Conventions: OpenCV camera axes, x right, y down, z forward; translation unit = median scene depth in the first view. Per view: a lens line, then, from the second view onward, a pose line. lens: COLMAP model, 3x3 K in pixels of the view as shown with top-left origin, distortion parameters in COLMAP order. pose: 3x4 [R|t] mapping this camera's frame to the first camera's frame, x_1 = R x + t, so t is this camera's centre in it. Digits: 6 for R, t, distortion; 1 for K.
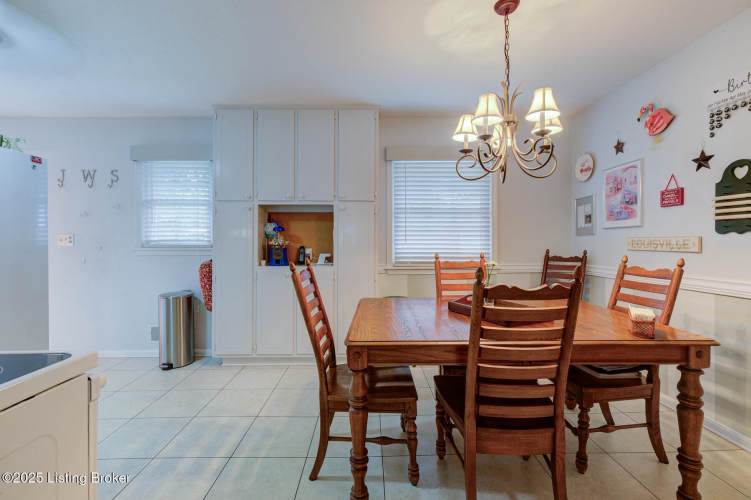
lens RADIAL K [[327.4, 0, 373.7], [0, 327.4, 242.4], [0, 0, 1]] dist [-0.015473, -0.000068]
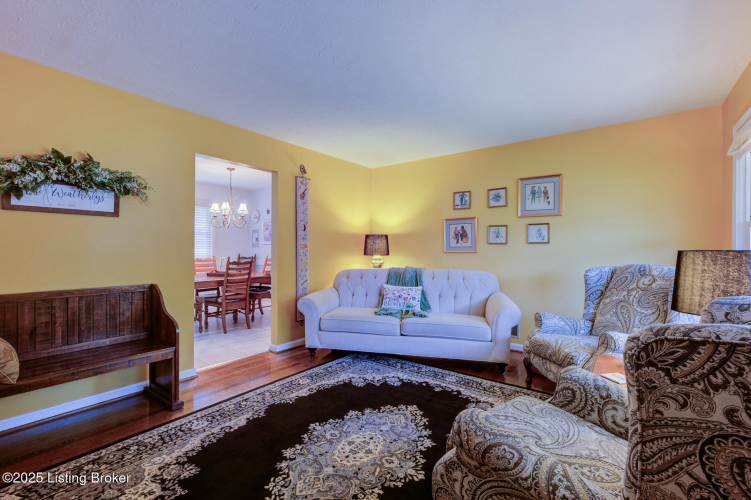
lens RADIAL K [[327.8, 0, 369.6], [0, 327.8, 249.0], [0, 0, 1]] dist [-0.000316, 0.000085]
pose [[0.621531, 0.005702, 0.783368, -0.782318], [-0.004995, 0.999982, -0.003315, -0.006263], [-0.783373, -0.001852, 0.621549, -1.264427]]
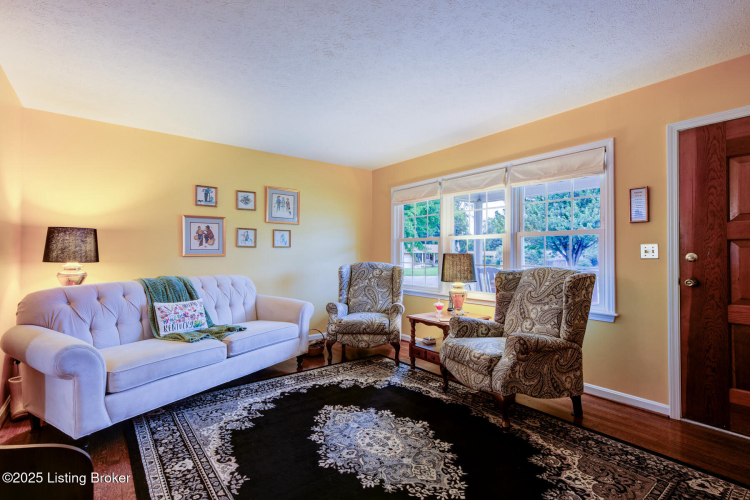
lens RADIAL K [[357.9, 0, 372.9], [0, 357.9, 248.9], [0, 0, 1]] dist [0.004439, 0.001125]
pose [[-0.592059, 0.011667, 0.805810, -0.899996], [-0.001589, 0.999876, -0.015644, -0.003961], [-0.805893, -0.010543, -0.591967, -0.237035]]
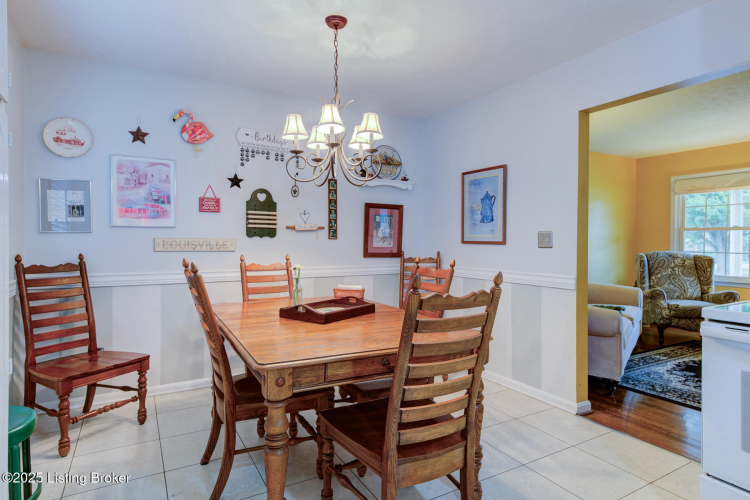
lens RADIAL K [[414.7, 0, 375.4], [0, 414.7, 244.5], [0, 0, 1]] dist [0.019722, -0.000509]
pose [[-0.481601, -0.008580, 0.876348, -0.603377], [-0.005101, 0.999963, 0.006987, -0.008258], [-0.876376, -0.001105, -0.481627, 1.068100]]
